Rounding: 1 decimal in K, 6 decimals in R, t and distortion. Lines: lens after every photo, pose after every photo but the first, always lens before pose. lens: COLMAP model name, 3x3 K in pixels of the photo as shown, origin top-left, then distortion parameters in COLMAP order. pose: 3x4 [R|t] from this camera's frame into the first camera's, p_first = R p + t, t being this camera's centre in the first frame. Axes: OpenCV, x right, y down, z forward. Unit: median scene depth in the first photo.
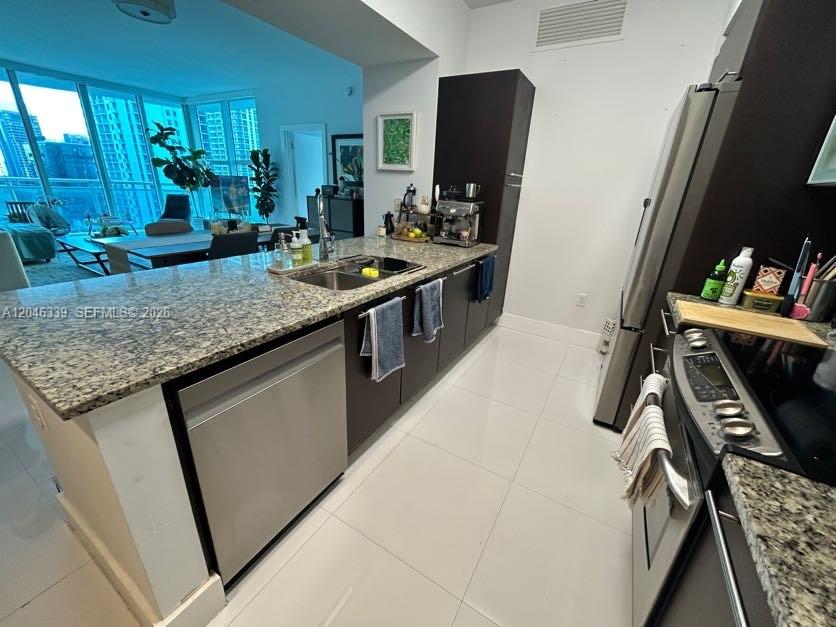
lens RADIAL K [[339.3, 0, 416.6], [0, 339.3, 311.4], [0, 0, 1]] dist [0.000016, 0.000477]
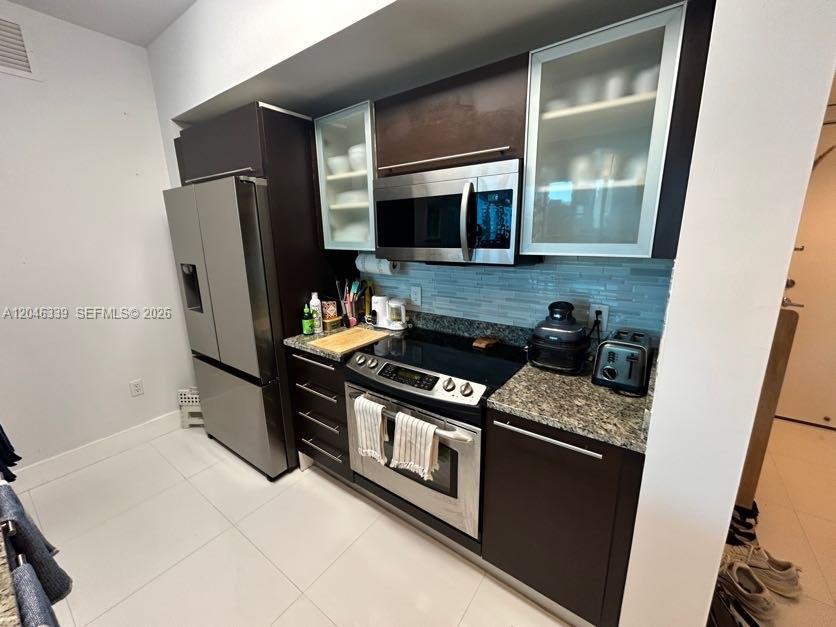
lens RADIAL K [[338.7, 0, 416.5], [0, 338.7, 311.3], [0, 0, 1]] dist [-0.000114, 0.000286]
pose [[0.088301, -0.274354, 0.957566, -0.182141], [0.371101, 0.901176, 0.223977, -0.134763], [-0.924385, 0.335577, 0.181388, 0.180400]]
